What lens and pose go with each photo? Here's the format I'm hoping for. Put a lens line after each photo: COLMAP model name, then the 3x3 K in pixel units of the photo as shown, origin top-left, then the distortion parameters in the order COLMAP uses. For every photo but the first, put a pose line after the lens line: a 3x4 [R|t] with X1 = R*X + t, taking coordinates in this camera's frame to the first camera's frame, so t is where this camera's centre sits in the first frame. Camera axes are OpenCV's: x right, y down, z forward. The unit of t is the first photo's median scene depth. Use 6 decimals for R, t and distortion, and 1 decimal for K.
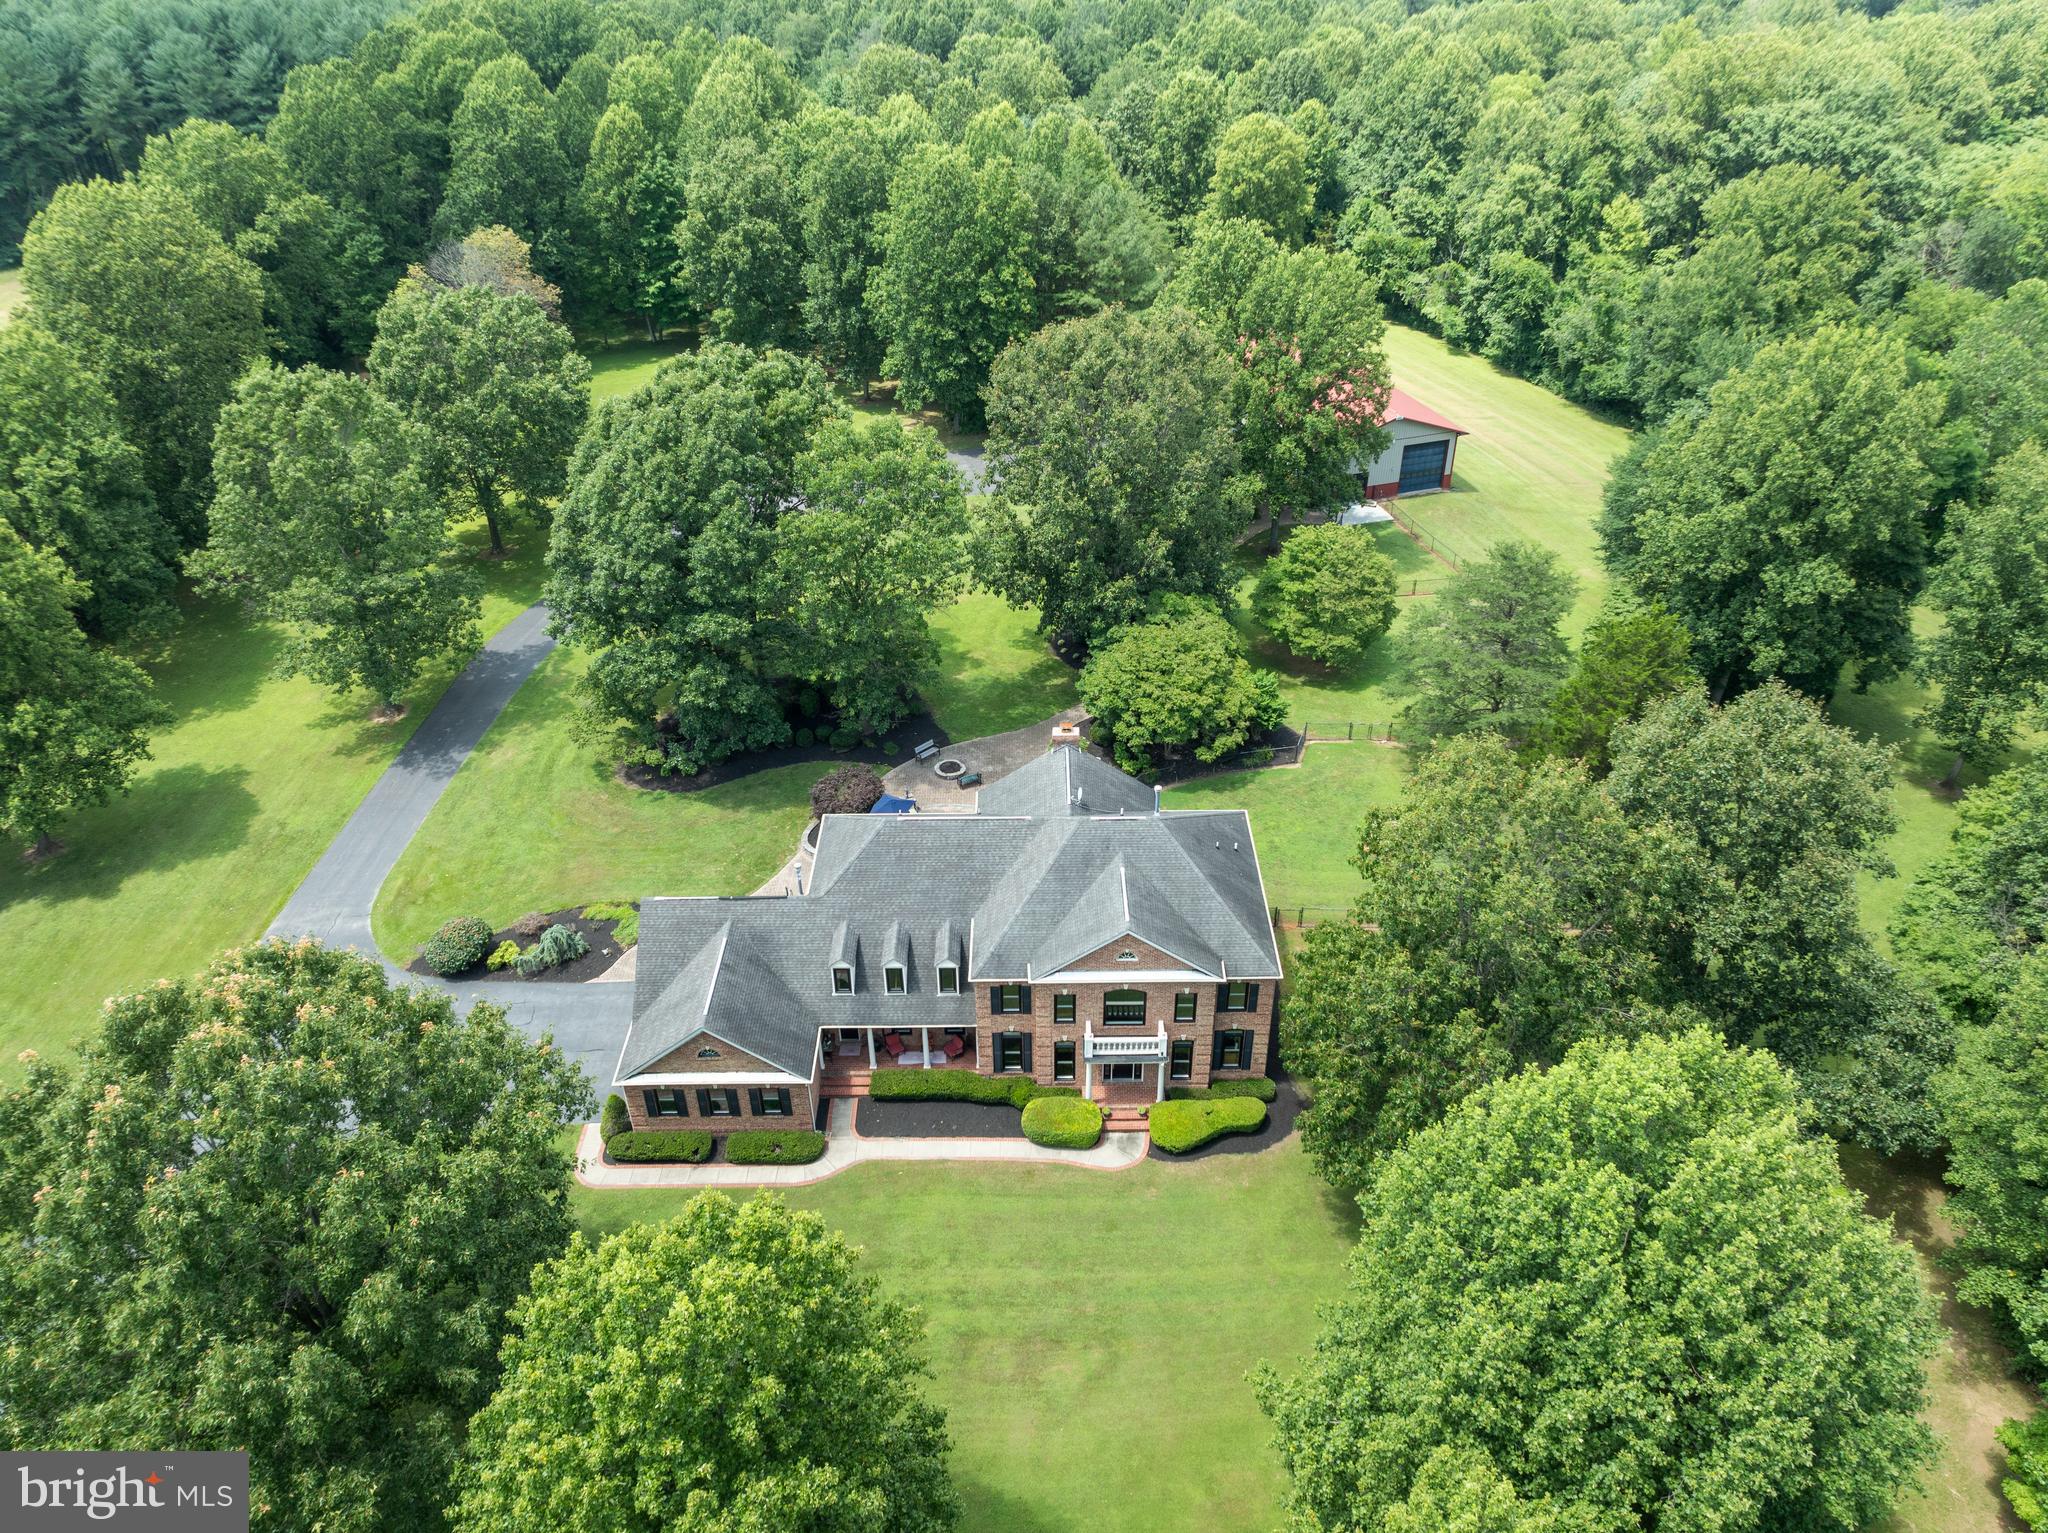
lens RADIAL K [[1446.9, 0, 1031.0], [0, 1446.9, 767.3], [0, 0, 1]] dist [-0.043538, 0.000701]
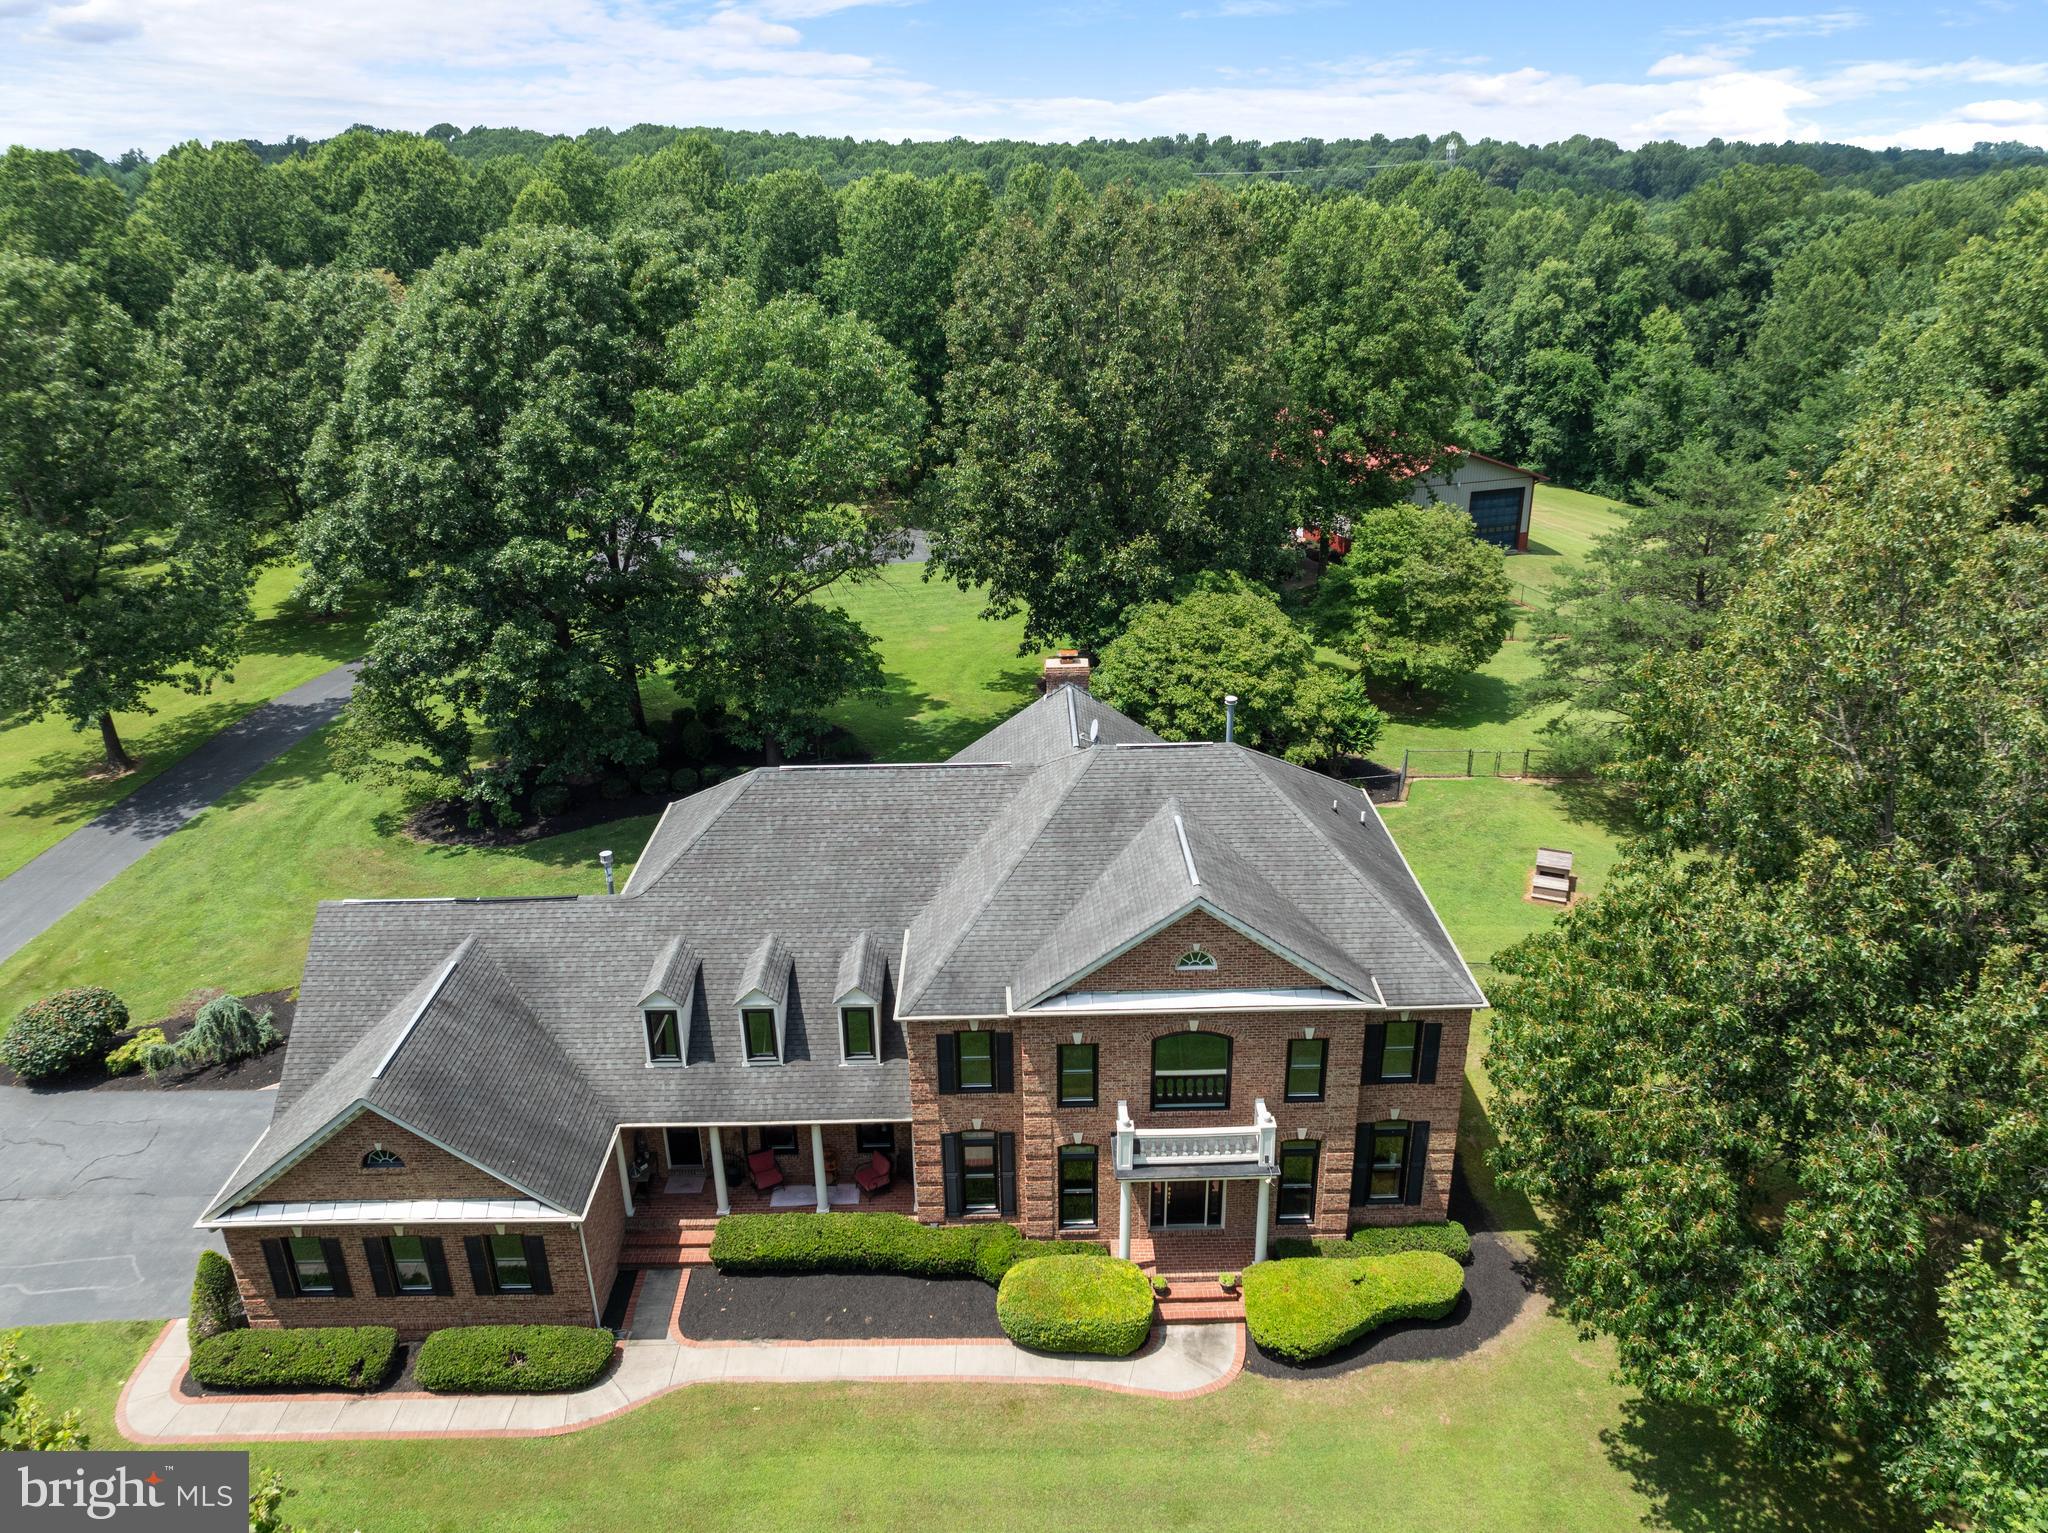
lens RADIAL K [[1446.9, 0, 1031.0], [0, 1446.9, 767.3], [0, 0, 1]] dist [-0.043538, 0.000701]
pose [[0.999883, -0.008698, 0.012574, 0.000738], [0.010967, 0.981045, -0.193467, 0.151851], [-0.010653, 0.193583, 0.981026, 0.443149]]
